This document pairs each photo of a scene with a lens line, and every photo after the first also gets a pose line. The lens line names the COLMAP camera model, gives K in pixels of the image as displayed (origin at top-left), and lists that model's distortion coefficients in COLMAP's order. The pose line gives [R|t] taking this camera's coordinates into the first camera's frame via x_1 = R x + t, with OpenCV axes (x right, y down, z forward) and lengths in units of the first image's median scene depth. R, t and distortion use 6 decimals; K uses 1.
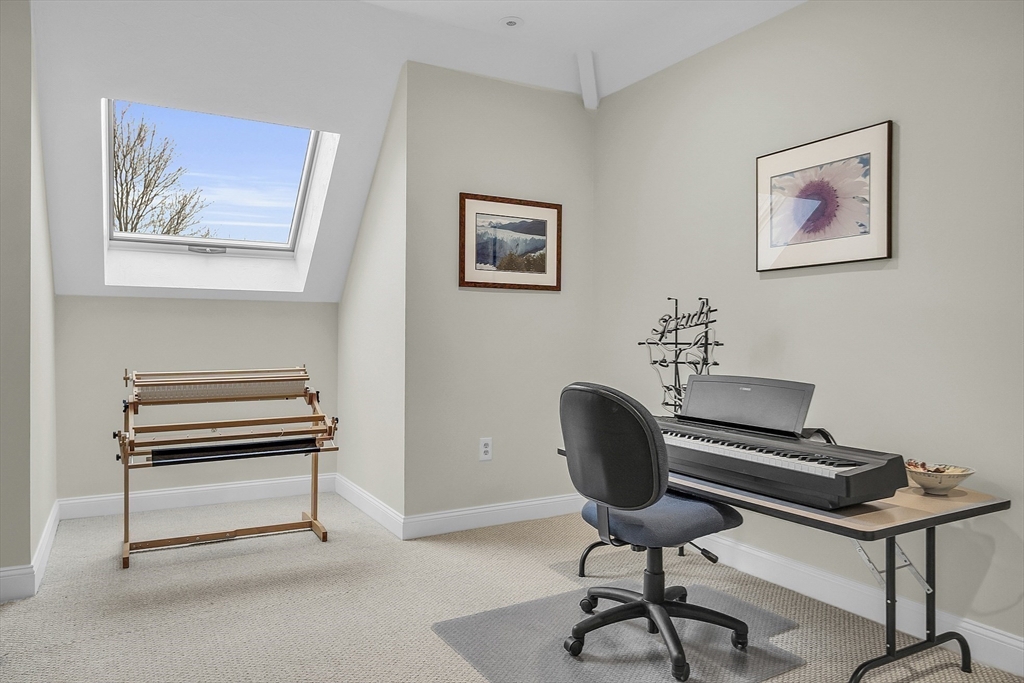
lens RADIAL K [[690.4, 0, 511.9], [0, 690.4, 342.2], [0, 0, 1]] dist [-0.001797, 0.000522]
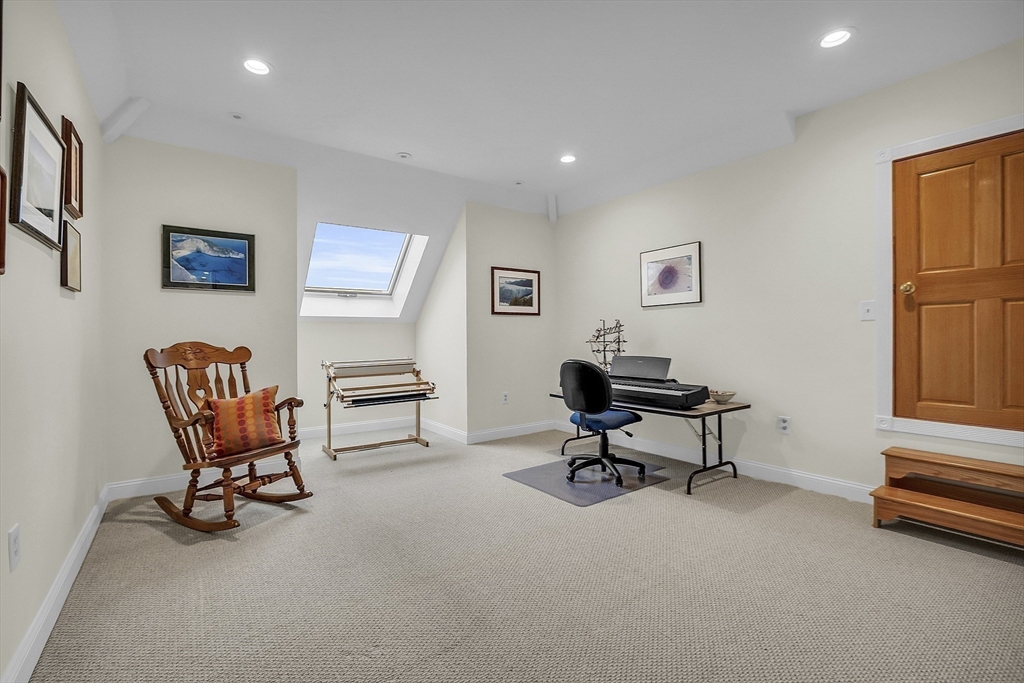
lens RADIAL K [[455.6, 0, 511.7], [0, 455.6, 336.2], [0, 0, 1]] dist [-0.016471, -0.000184]
pose [[0.994758, -0.016057, 0.100991, -0.185507], [0.017514, 0.999755, -0.013557, -0.000962], [-0.100749, 0.015254, 0.994795, -0.349278]]
